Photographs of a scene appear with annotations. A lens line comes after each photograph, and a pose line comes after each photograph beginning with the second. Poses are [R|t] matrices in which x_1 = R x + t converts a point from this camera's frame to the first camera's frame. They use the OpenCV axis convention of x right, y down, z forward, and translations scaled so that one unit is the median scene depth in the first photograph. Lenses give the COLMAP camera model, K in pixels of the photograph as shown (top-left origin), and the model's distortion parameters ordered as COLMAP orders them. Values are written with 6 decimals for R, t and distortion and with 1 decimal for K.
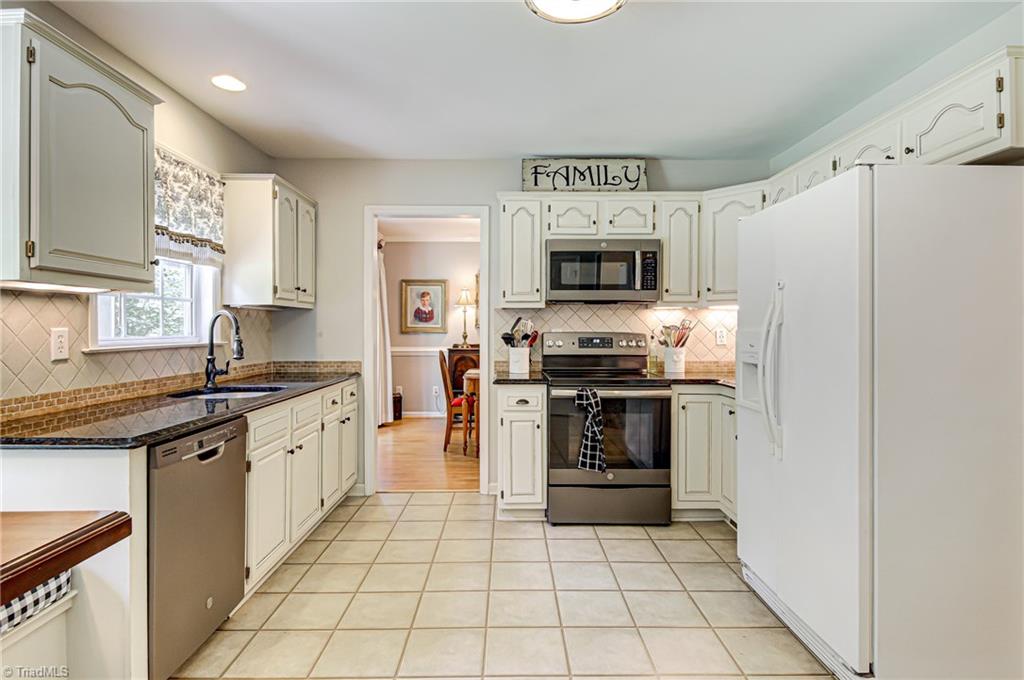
lens RADIAL K [[538.1, 0, 511.6], [0, 538.1, 329.1], [0, 0, 1]] dist [0.013799, -0.014255]
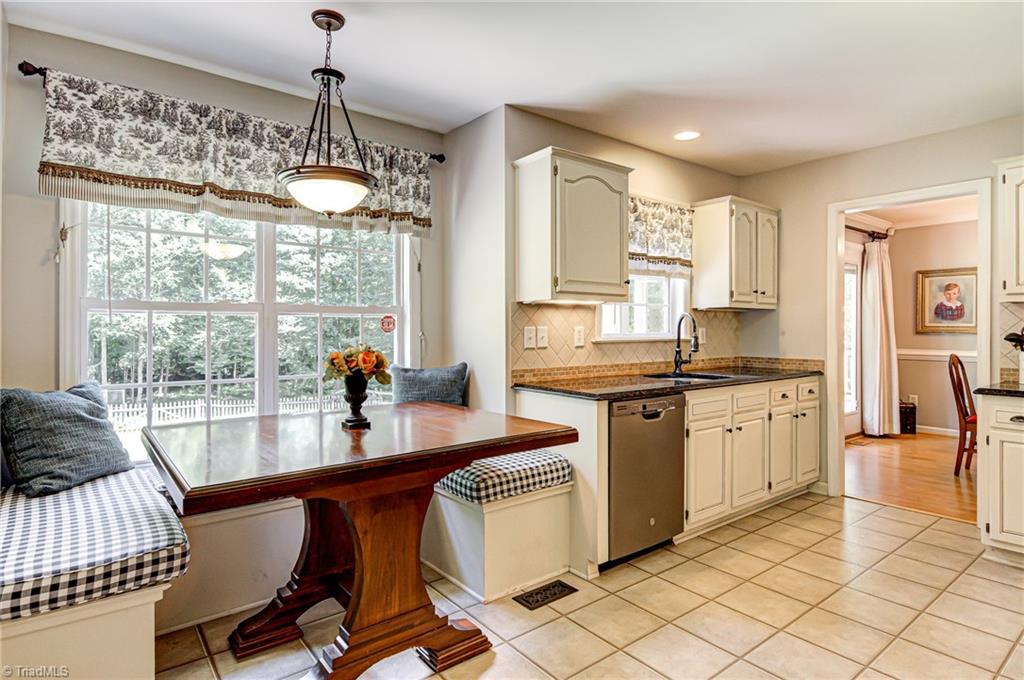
lens RADIAL K [[538.1, 0, 510.5], [0, 538.1, 330.2], [0, 0, 1]] dist [0.013799, -0.014255]
pose [[0.606695, 0.004035, -0.794924, 0.185592], [-0.002573, 0.999992, 0.003112, 0.002504], [0.794931, 0.000157, 0.606700, -0.082073]]
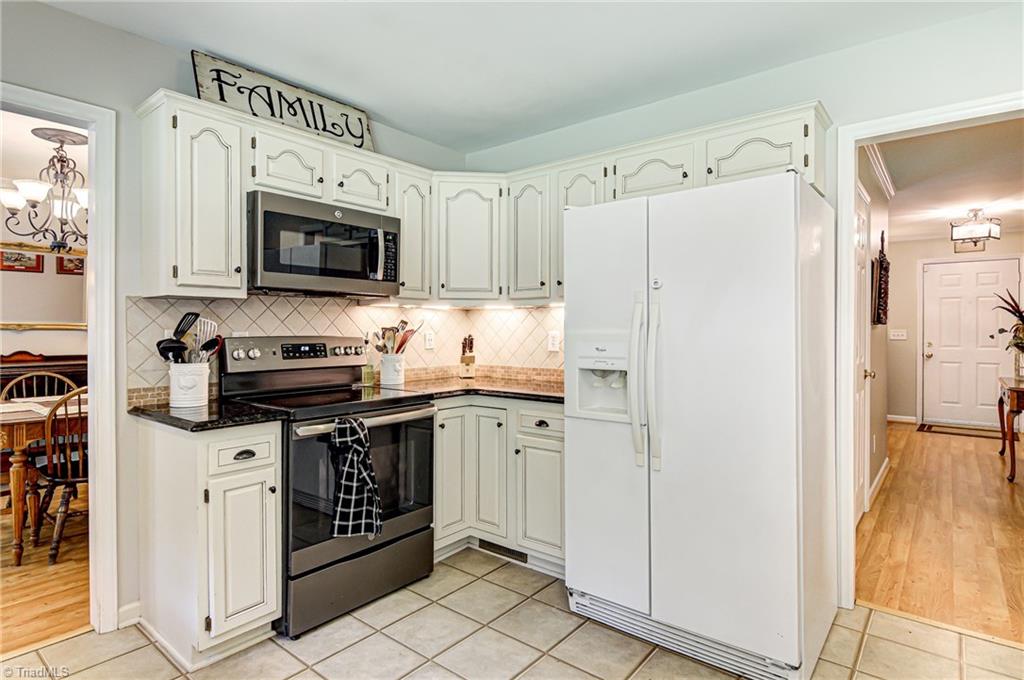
lens RADIAL K [[538.1, 0, 513.5], [0, 538.1, 333.1], [0, 0, 1]] dist [0.013799, -0.014255]
pose [[0.640046, -0.005682, 0.768316, -0.233575], [0.003481, 0.999984, 0.004496, -0.000615], [-0.768329, -0.000203, 0.640055, 0.367536]]
